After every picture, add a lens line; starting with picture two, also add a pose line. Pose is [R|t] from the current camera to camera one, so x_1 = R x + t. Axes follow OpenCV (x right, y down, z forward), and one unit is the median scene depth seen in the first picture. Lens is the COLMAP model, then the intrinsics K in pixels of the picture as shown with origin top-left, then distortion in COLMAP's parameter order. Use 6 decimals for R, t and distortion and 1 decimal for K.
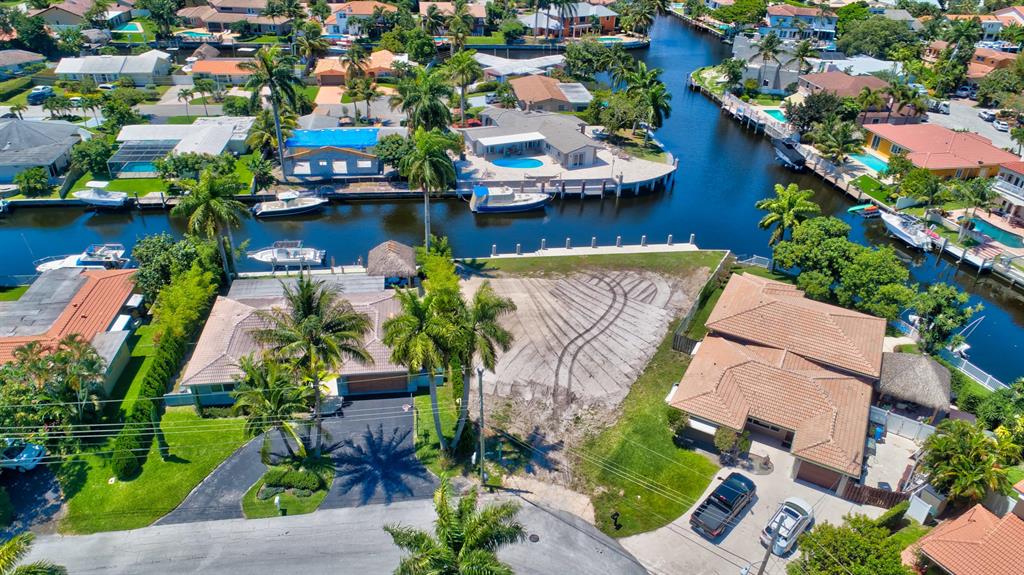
lens RADIAL K [[688.6, 0, 512.0], [0, 688.6, 287.5], [0, 0, 1]] dist [0.001982, -0.002533]
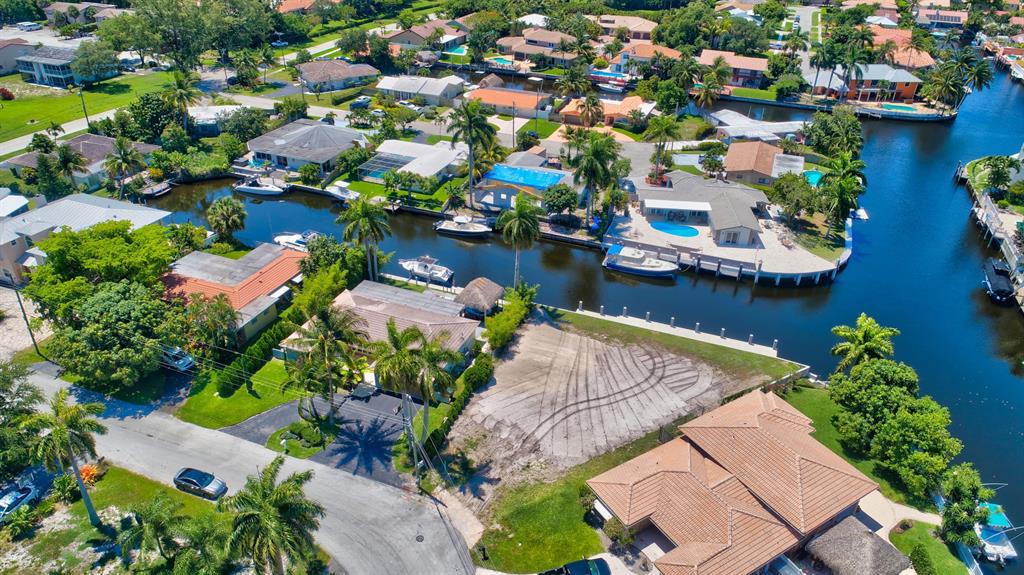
lens RADIAL K [[688.6, 0, 512.0], [0, 688.6, 287.5], [0, 0, 1]] dist [0.001982, -0.002533]
pose [[0.868460, 0.238041, -0.434872, 0.366780], [-0.244589, 0.968725, 0.041807, -0.105272], [0.431223, 0.070058, 0.899521, -0.059080]]
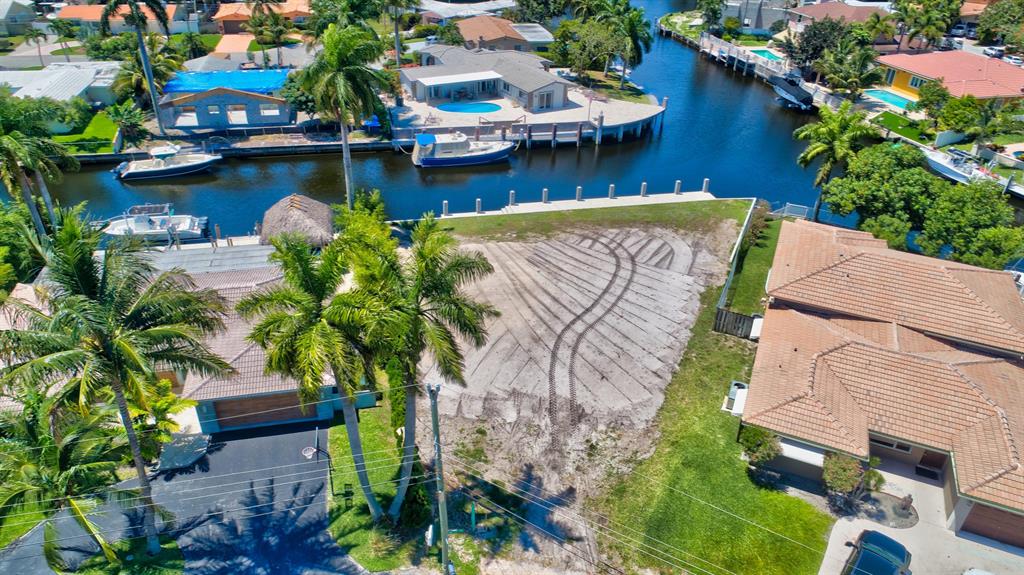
lens RADIAL K [[688.6, 0, 512.0], [0, 688.6, 287.5], [0, 0, 1]] dist [0.001982, -0.002533]
pose [[0.996455, -0.045635, 0.070670, -0.011325], [0.044645, 0.998882, 0.015528, 0.022163], [-0.071300, -0.012318, 0.997379, 0.272367]]
